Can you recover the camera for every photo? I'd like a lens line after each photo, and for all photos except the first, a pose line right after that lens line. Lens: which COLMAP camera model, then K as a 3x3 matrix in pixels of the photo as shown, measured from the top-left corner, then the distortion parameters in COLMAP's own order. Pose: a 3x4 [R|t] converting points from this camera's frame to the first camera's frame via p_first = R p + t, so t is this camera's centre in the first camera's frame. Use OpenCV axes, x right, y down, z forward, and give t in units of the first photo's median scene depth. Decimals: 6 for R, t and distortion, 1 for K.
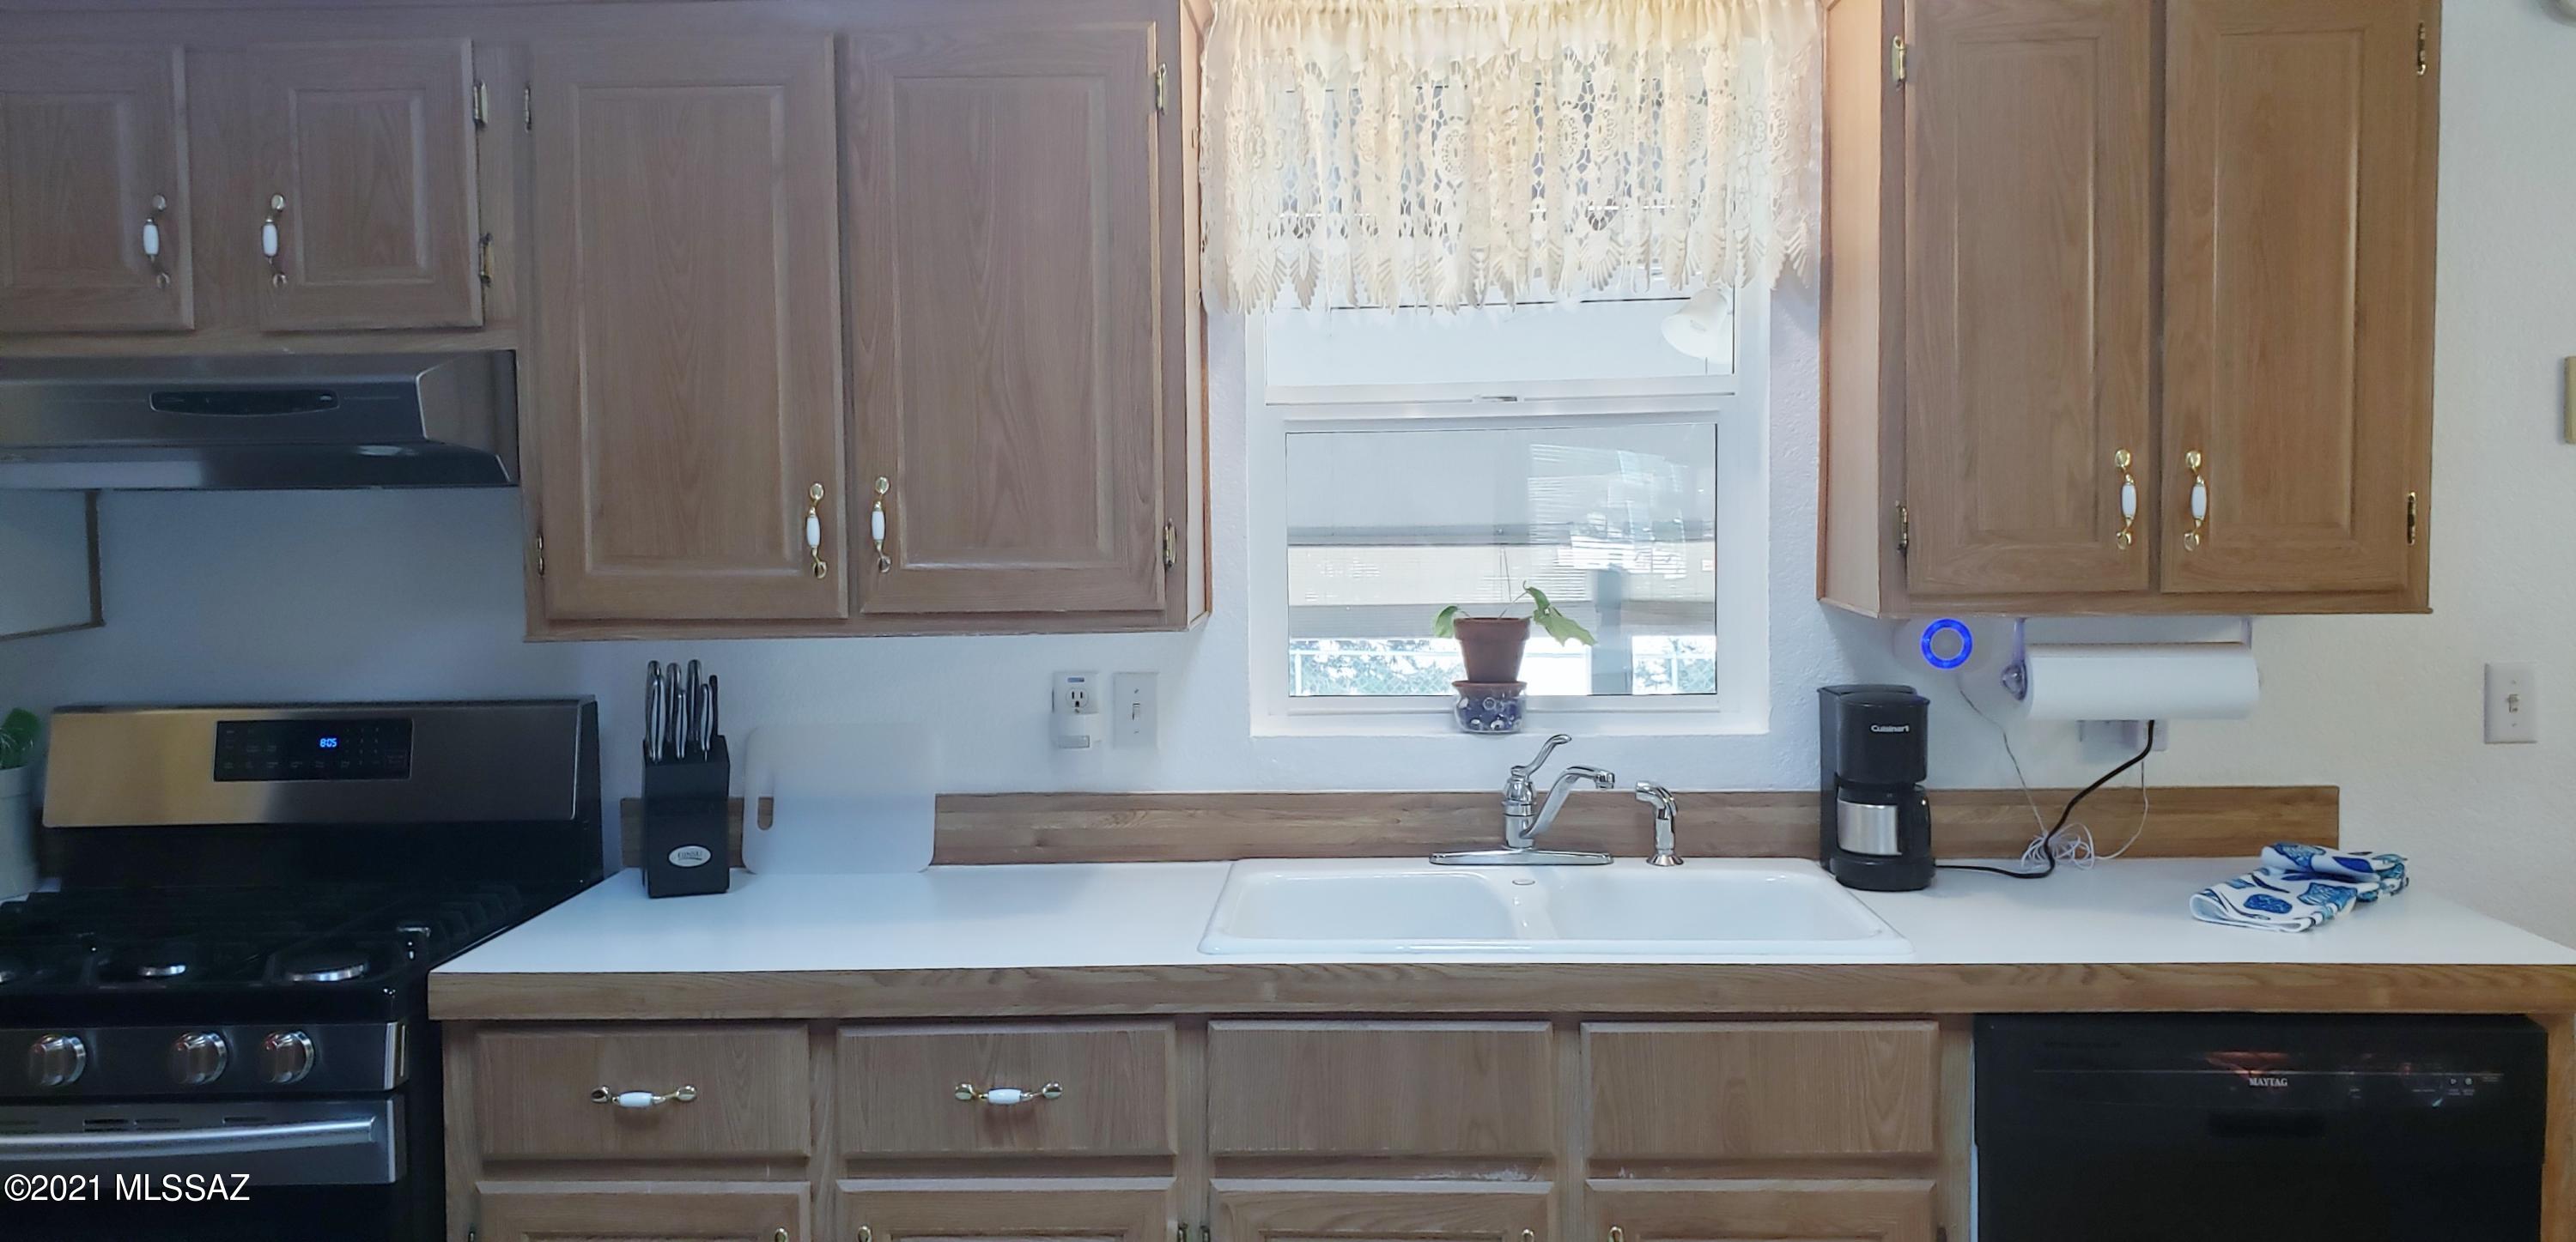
lens RADIAL K [[1984.3, 0, 1260.8], [0, 1984.3, 558.4], [0, 0, 1]] dist [0.028489, 0.006079]
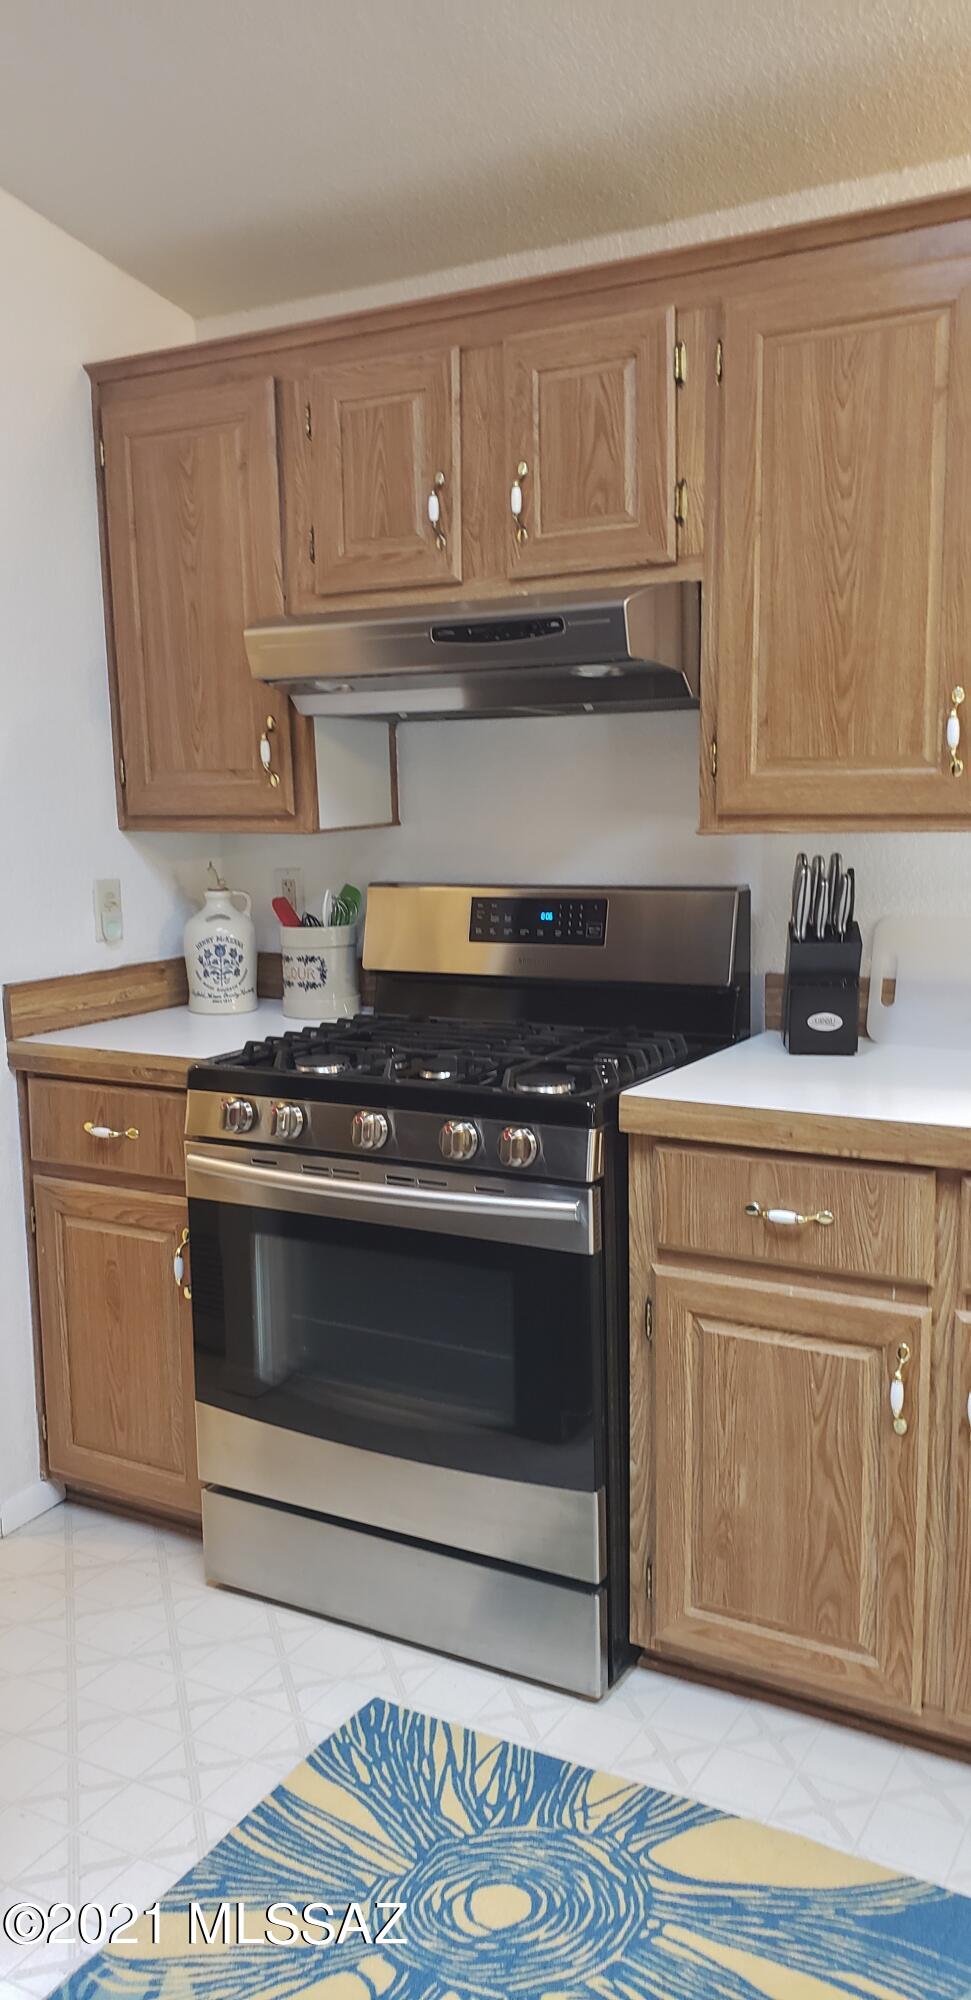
lens RADIAL K [[1540.9, 0, 470.6], [0, 1540.9, 1012.4], [0, 0, 1]] dist [0.028489, 0.006079]
pose [[0.887064, 0.069875, -0.456328, -0.061417], [-0.015079, 0.992337, 0.122639, 0.038165], [0.461401, -0.101908, 0.881320, 0.110815]]
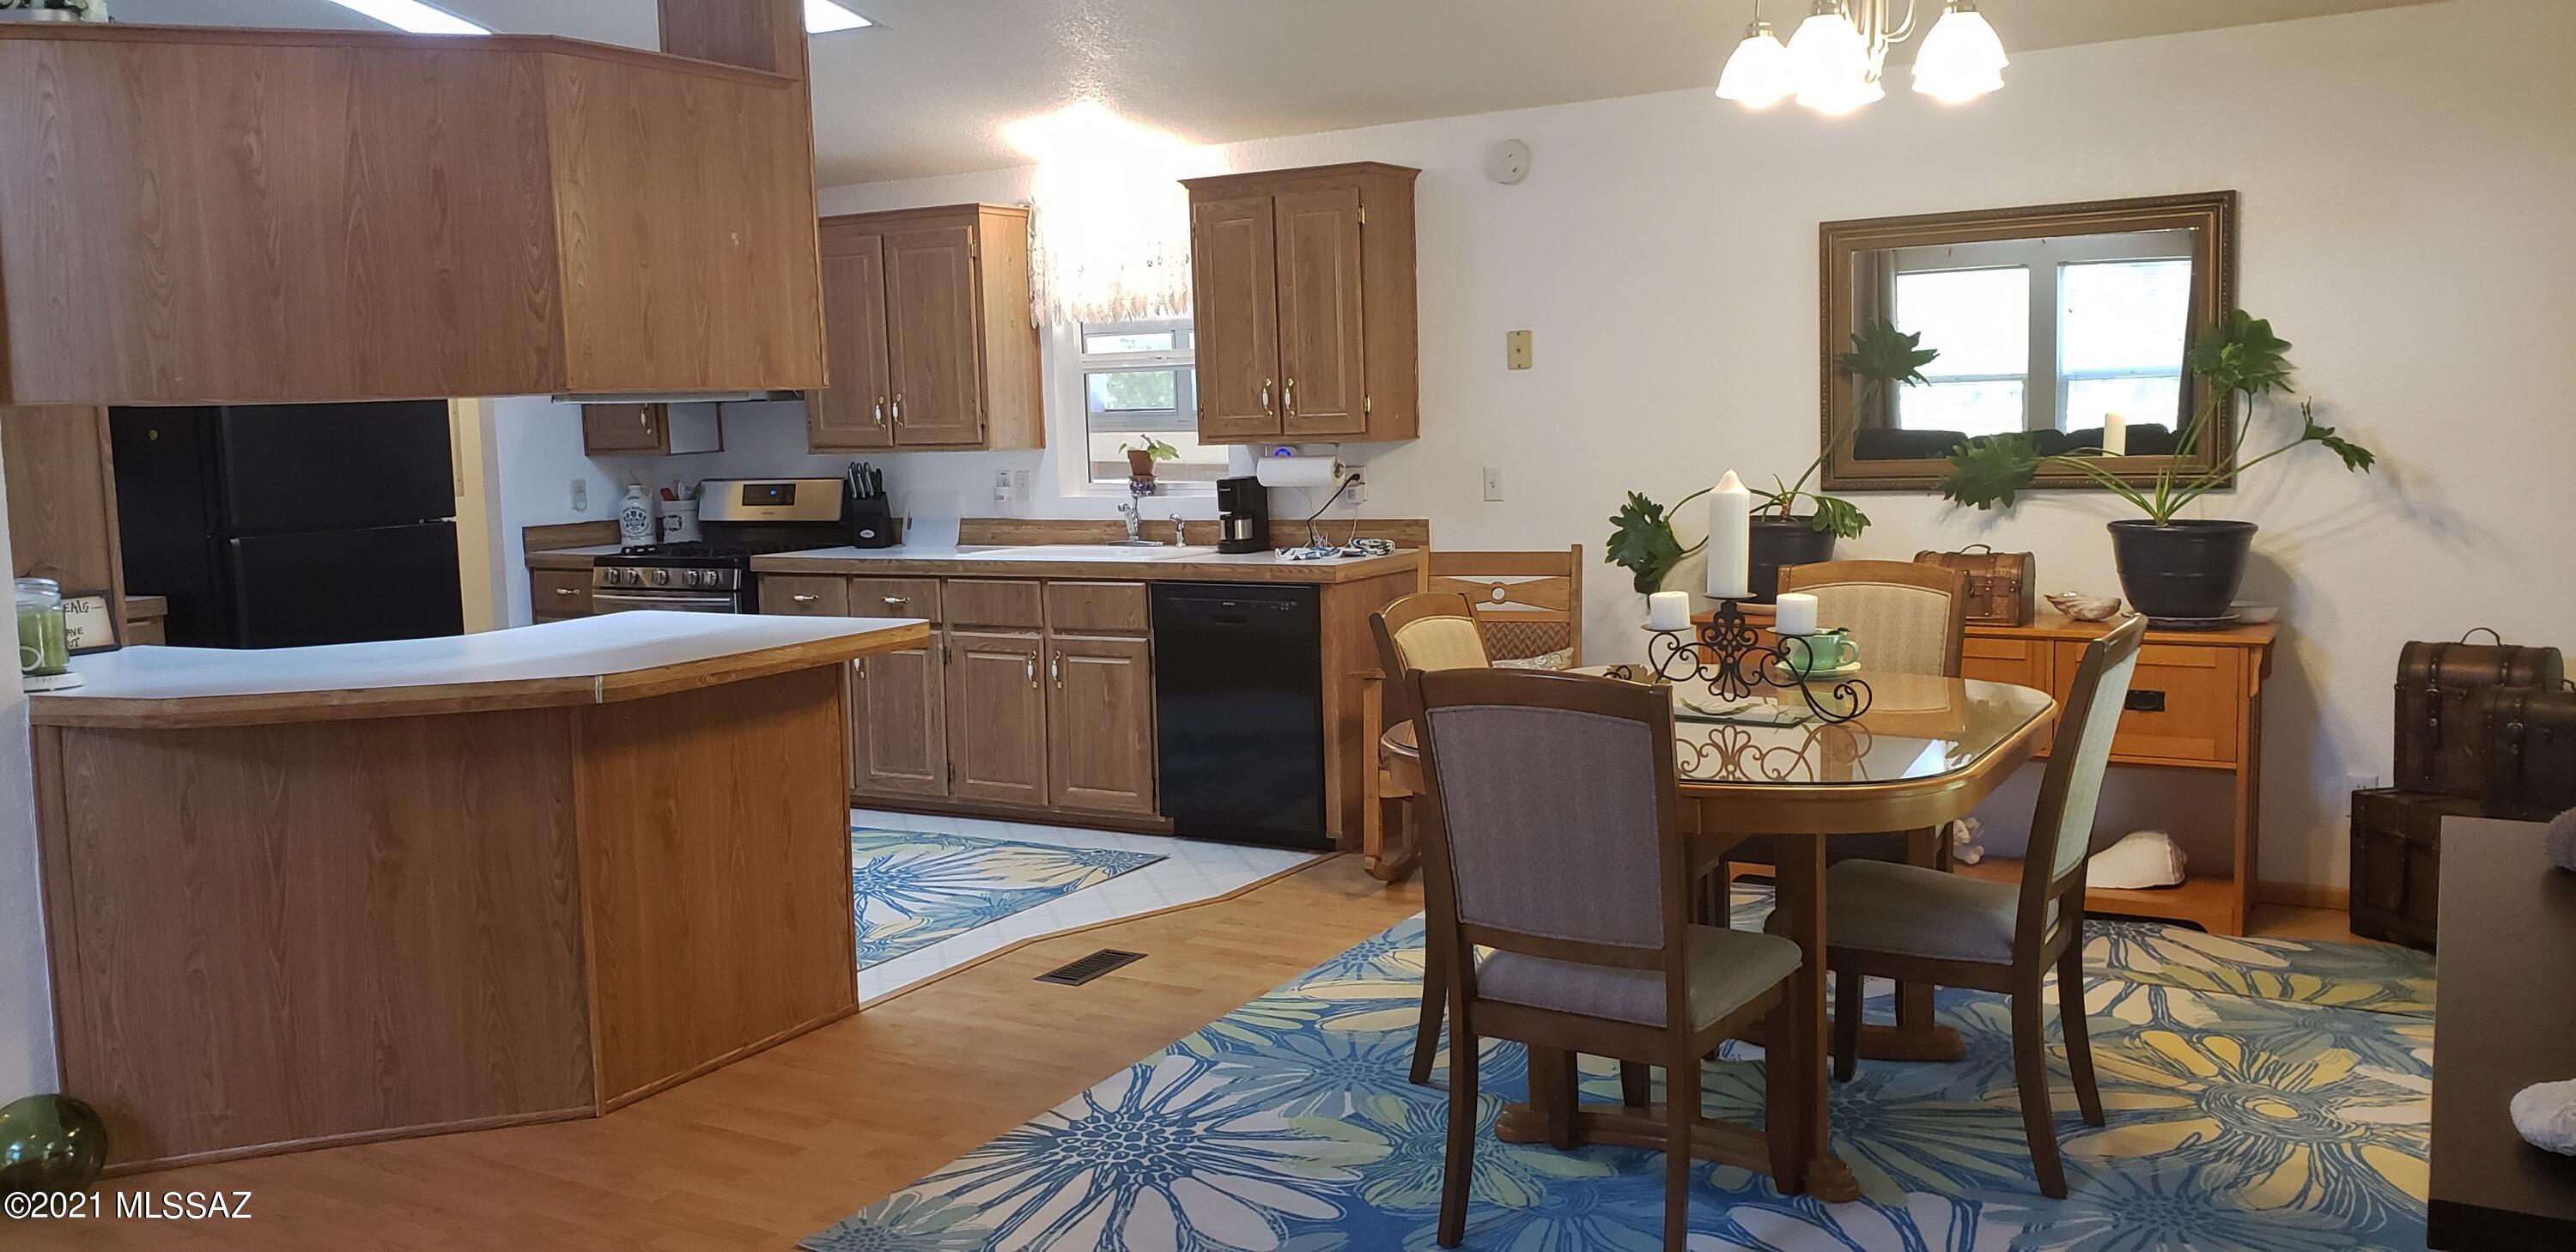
lens RADIAL K [[1984.8, 0, 1279.3], [0, 1984.8, 631.1], [0, 0, 1]] dist [0.028489, 0.006079]
pose [[0.881970, 0.044335, -0.469215, 1.642442], [-0.006903, 0.996674, 0.081198, 0.061973], [0.471254, -0.068376, 0.879343, -1.253391]]
